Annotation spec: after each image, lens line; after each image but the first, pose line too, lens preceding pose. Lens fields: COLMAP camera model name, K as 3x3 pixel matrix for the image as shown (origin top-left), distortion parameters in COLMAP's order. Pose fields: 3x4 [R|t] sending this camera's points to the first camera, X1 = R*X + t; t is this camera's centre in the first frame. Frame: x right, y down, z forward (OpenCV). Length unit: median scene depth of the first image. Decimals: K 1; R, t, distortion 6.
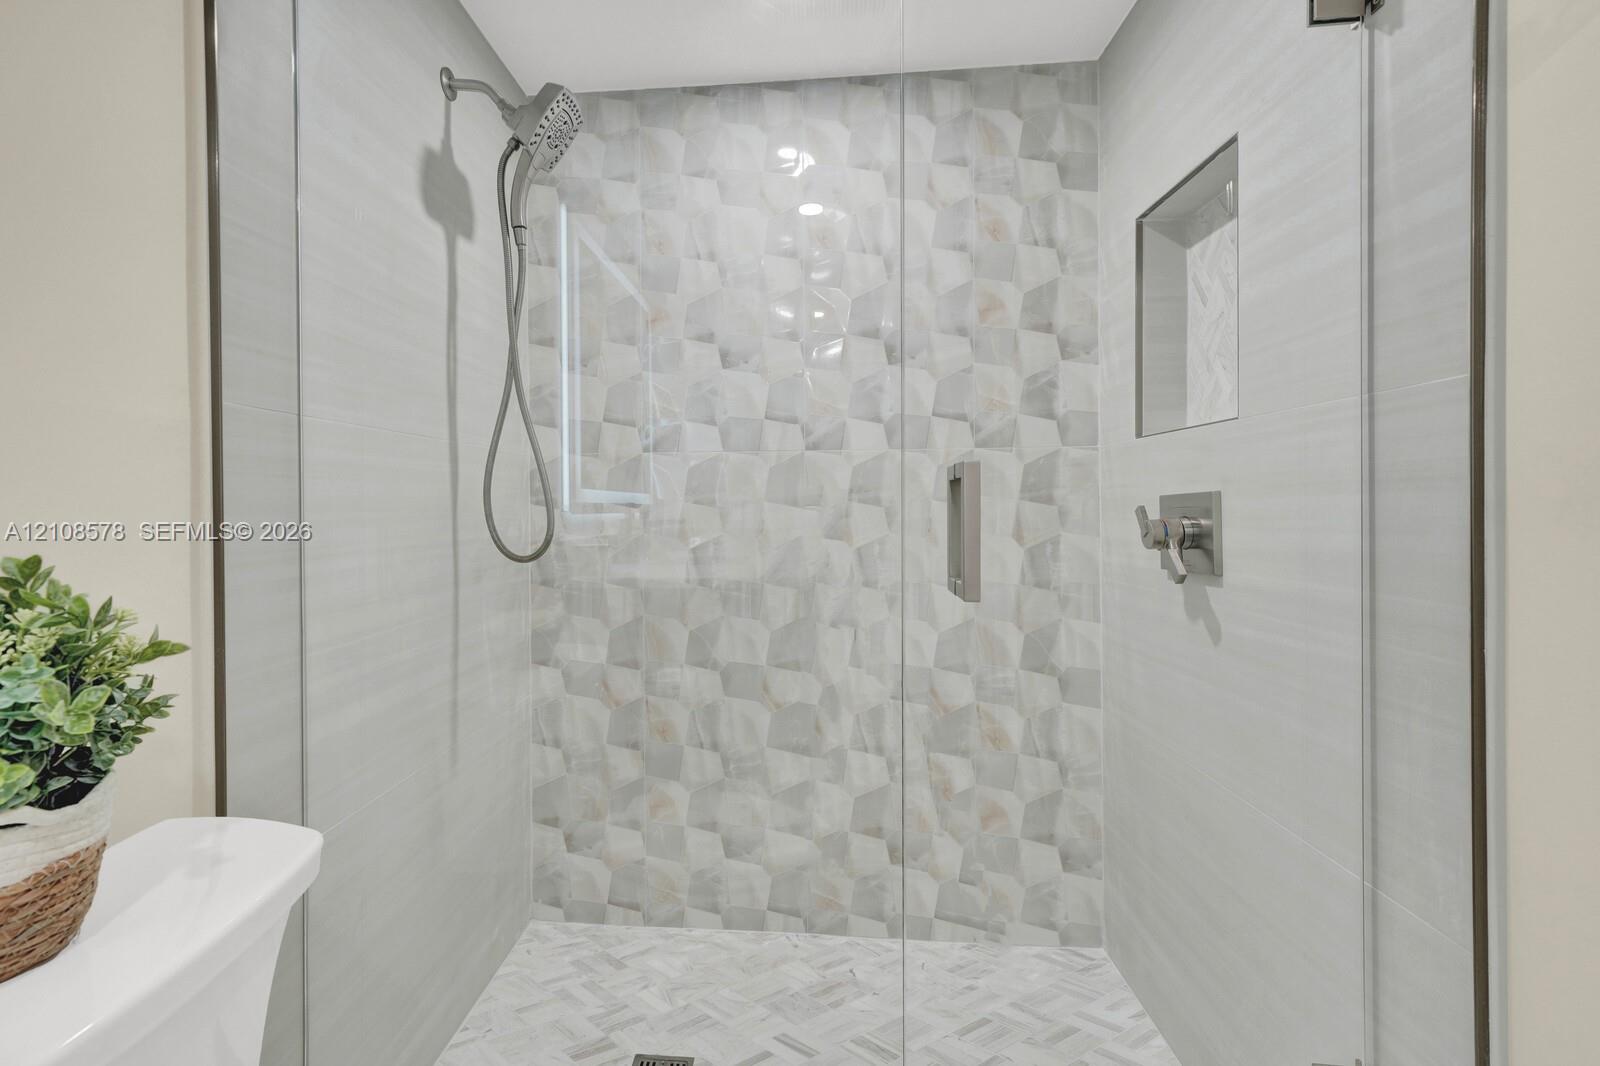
lens RADIAL K [[715.1, 0, 770.0], [0, 715.1, 504.1], [0, 0, 1]] dist [0.004271, 0.000773]
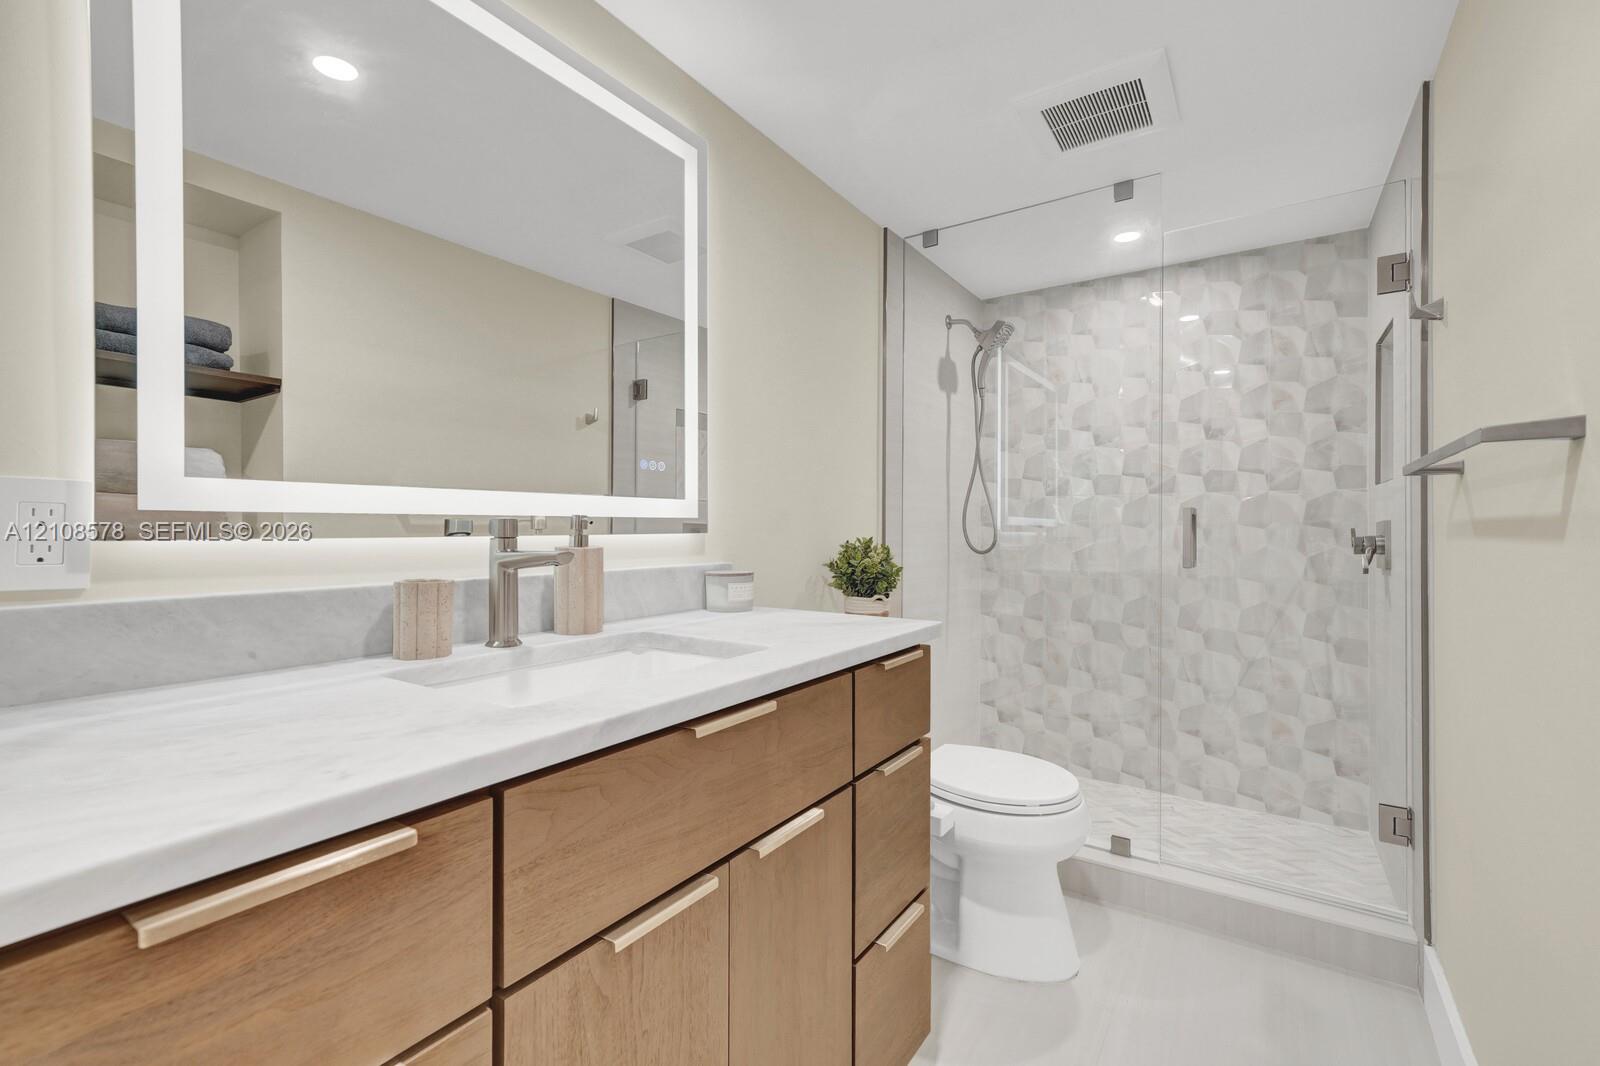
lens RADIAL K [[715.1, 0, 797.6], [0, 715.1, 531.2], [0, 0, 1]] dist [0.004271, 0.000773]
pose [[0.864718, 0.010910, -0.502139, 0.182169], [-0.009123, 0.999940, 0.006016, 0.008222], [0.502175, -0.000621, 0.864766, -0.838900]]
